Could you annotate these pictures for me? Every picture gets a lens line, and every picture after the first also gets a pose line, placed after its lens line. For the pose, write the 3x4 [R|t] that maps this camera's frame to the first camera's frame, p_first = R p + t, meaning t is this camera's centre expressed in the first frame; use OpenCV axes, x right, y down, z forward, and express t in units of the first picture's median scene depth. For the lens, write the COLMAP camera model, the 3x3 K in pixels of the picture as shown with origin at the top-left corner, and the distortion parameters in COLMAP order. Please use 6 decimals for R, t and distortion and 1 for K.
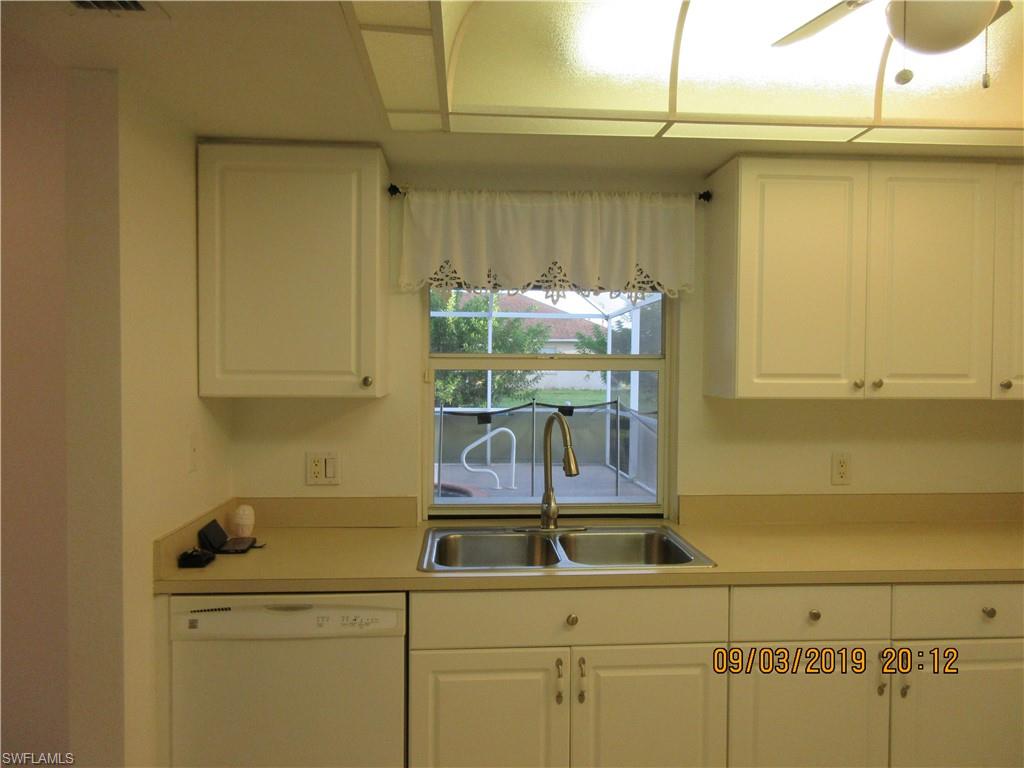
lens RADIAL K [[754.6, 0, 512.0], [0, 754.6, 384.0], [0, 0, 1]] dist [0.000094, 0.000090]
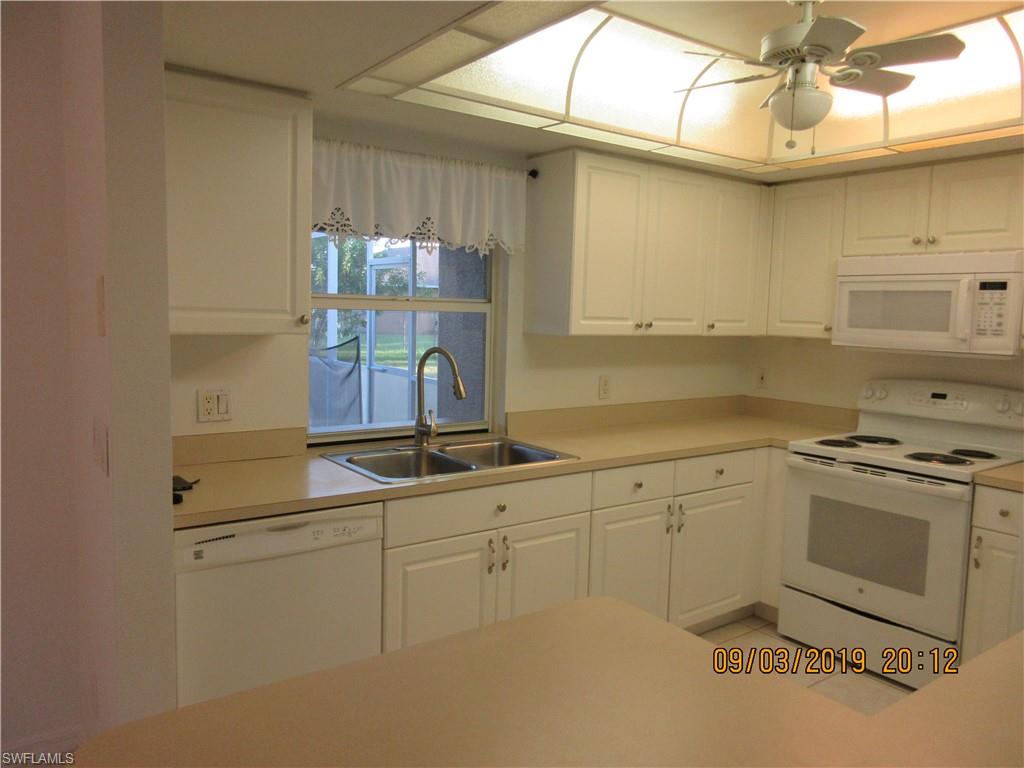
lens RADIAL K [[749.6, 0, 512.0], [0, 749.6, 384.0], [0, 0, 1]] dist [-0.003848, 0.000754]
pose [[0.846943, -0.035672, 0.530486, -0.487306], [-0.008766, 0.996674, 0.081015, -0.001316], [-0.531612, -0.073265, 0.843813, -0.062221]]
